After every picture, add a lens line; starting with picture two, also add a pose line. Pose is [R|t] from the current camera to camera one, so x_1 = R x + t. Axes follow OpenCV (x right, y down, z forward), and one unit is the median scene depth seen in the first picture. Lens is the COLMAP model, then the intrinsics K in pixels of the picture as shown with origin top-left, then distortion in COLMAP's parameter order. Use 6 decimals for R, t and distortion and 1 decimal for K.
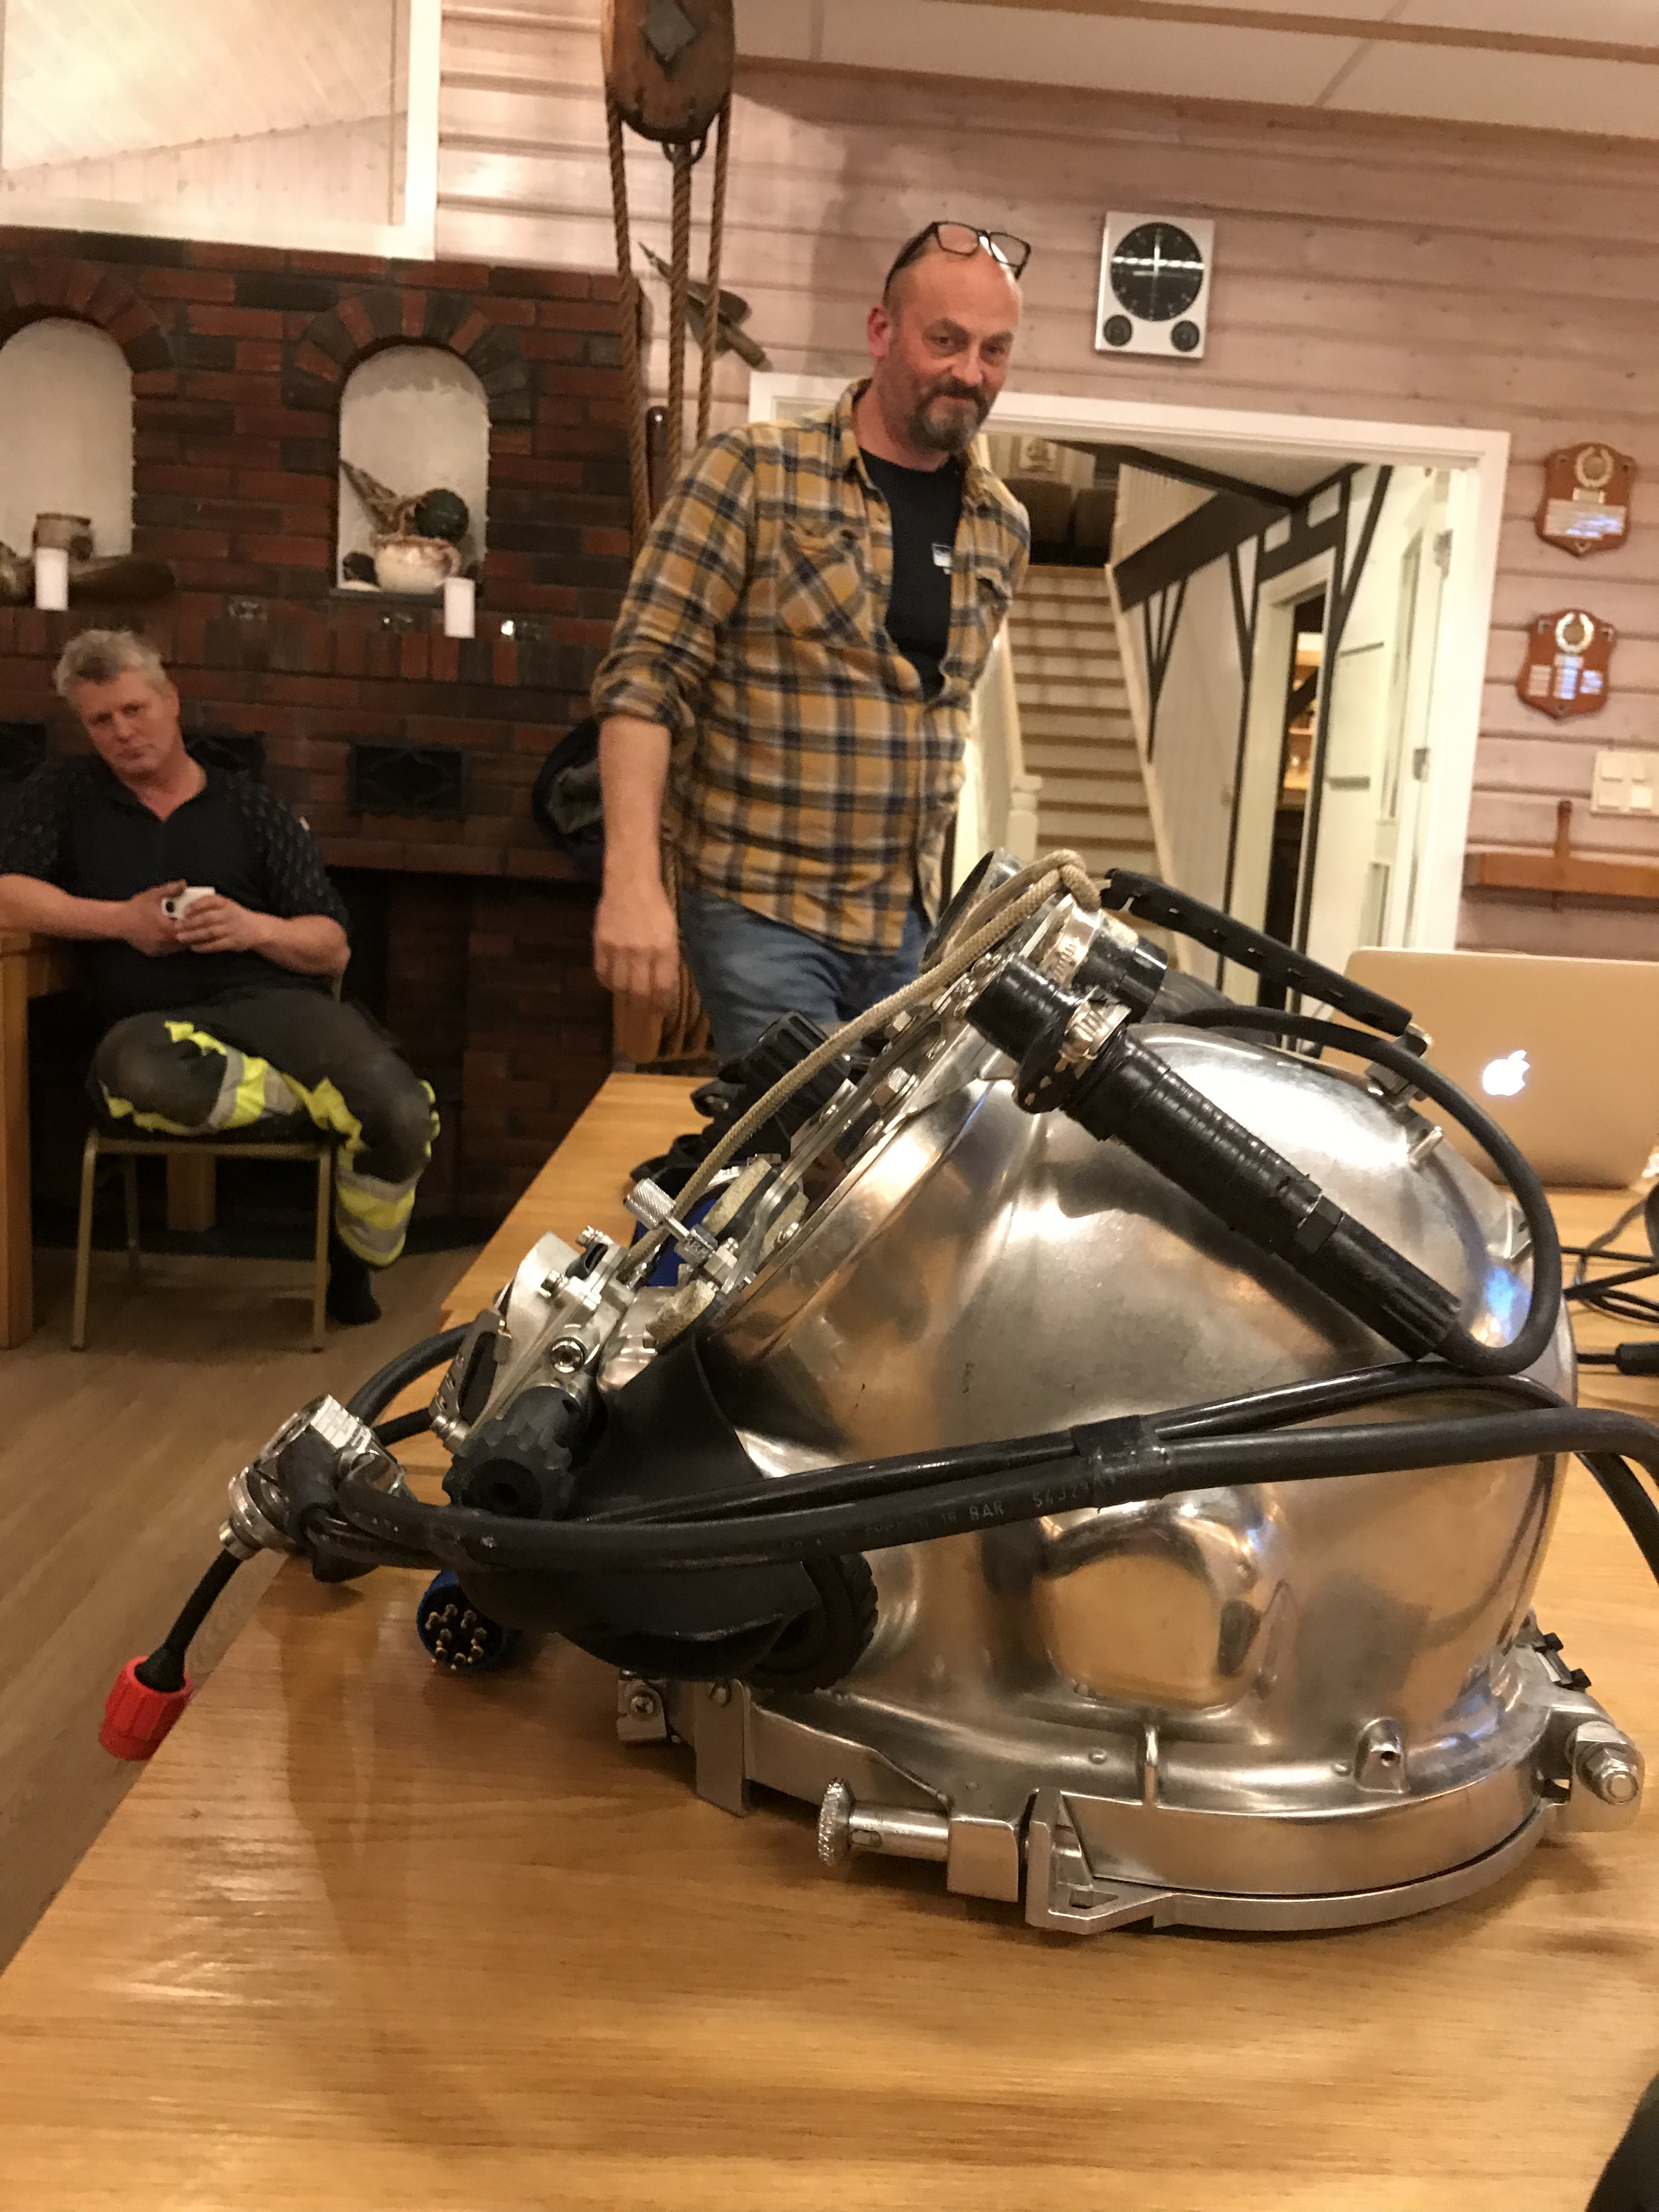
lens RADIAL K [[1788.1, 0, 885.2], [0, 1788.1, 1052.4], [0, 0, 1]] dist [0.001625, 0.007524]
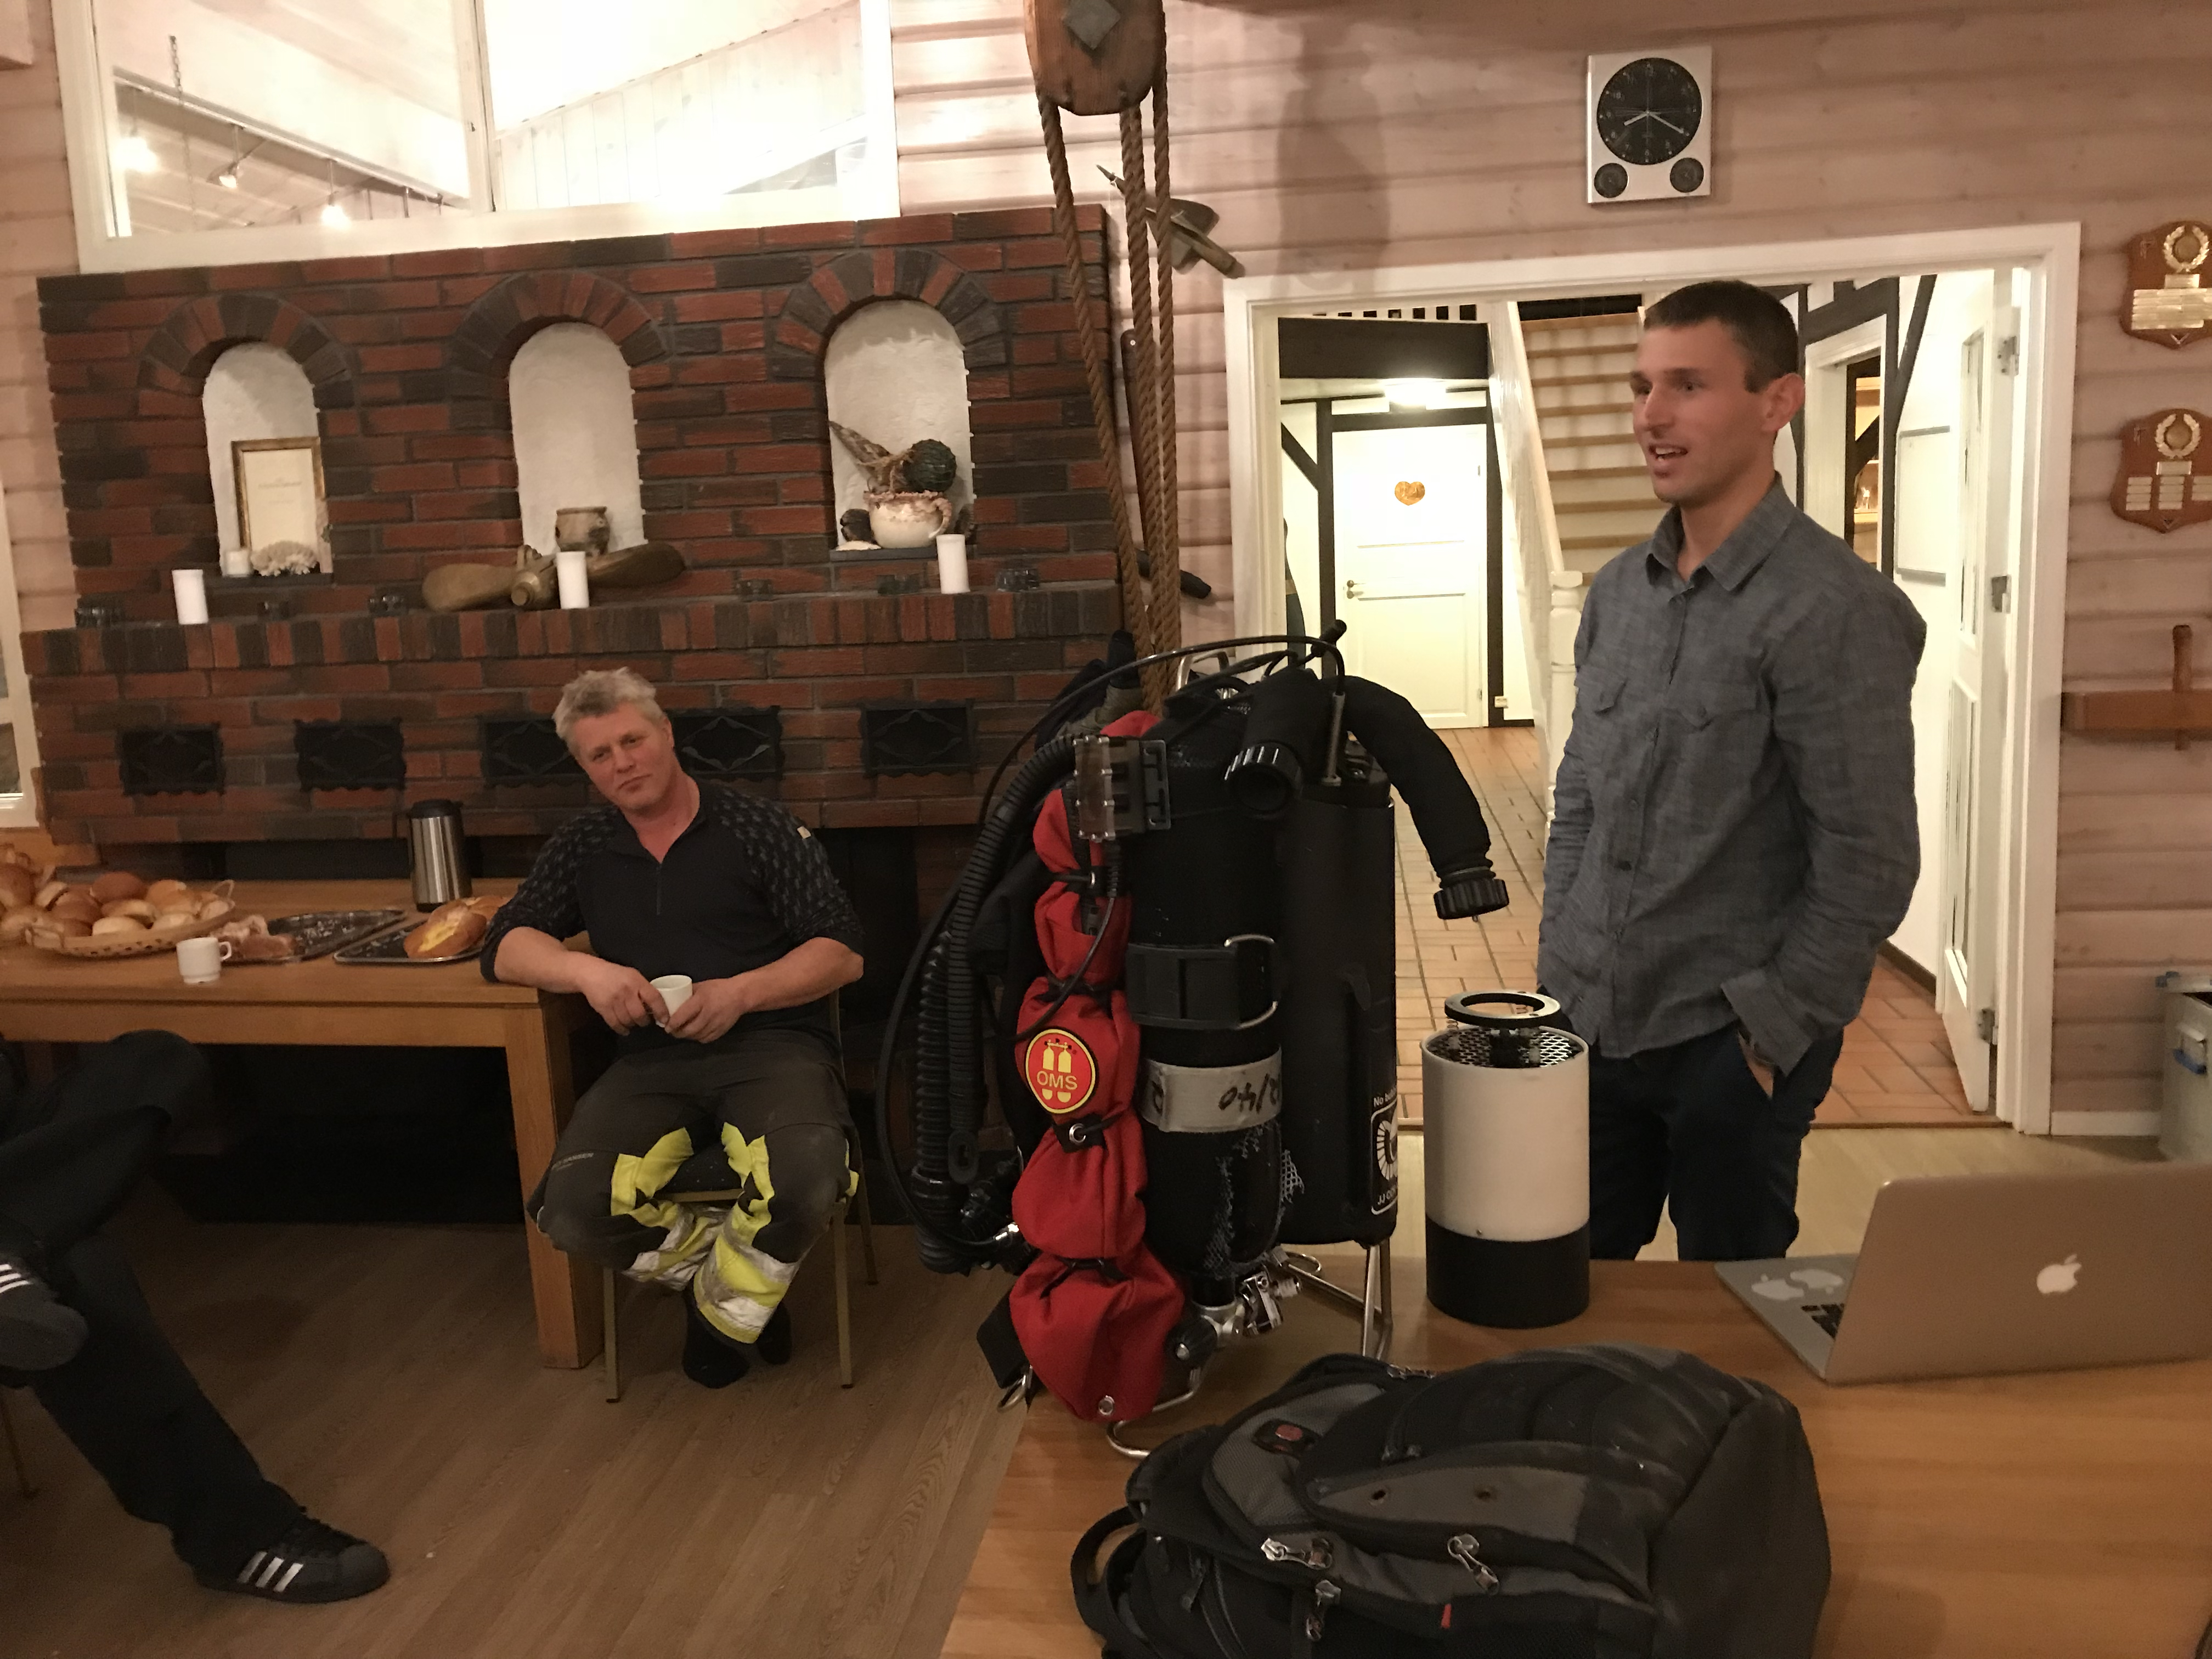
lens RADIAL K [[1788.1, 0, 1104.7], [0, 1788.1, 833.3], [0, 0, 1]] dist [0.001625, 0.007524]
pose [[0.978247, -0.080736, -0.191086, 0.022980], [0.083022, 0.996540, 0.003973, -0.091828], [0.190104, -0.019751, 0.981565, 0.032770]]
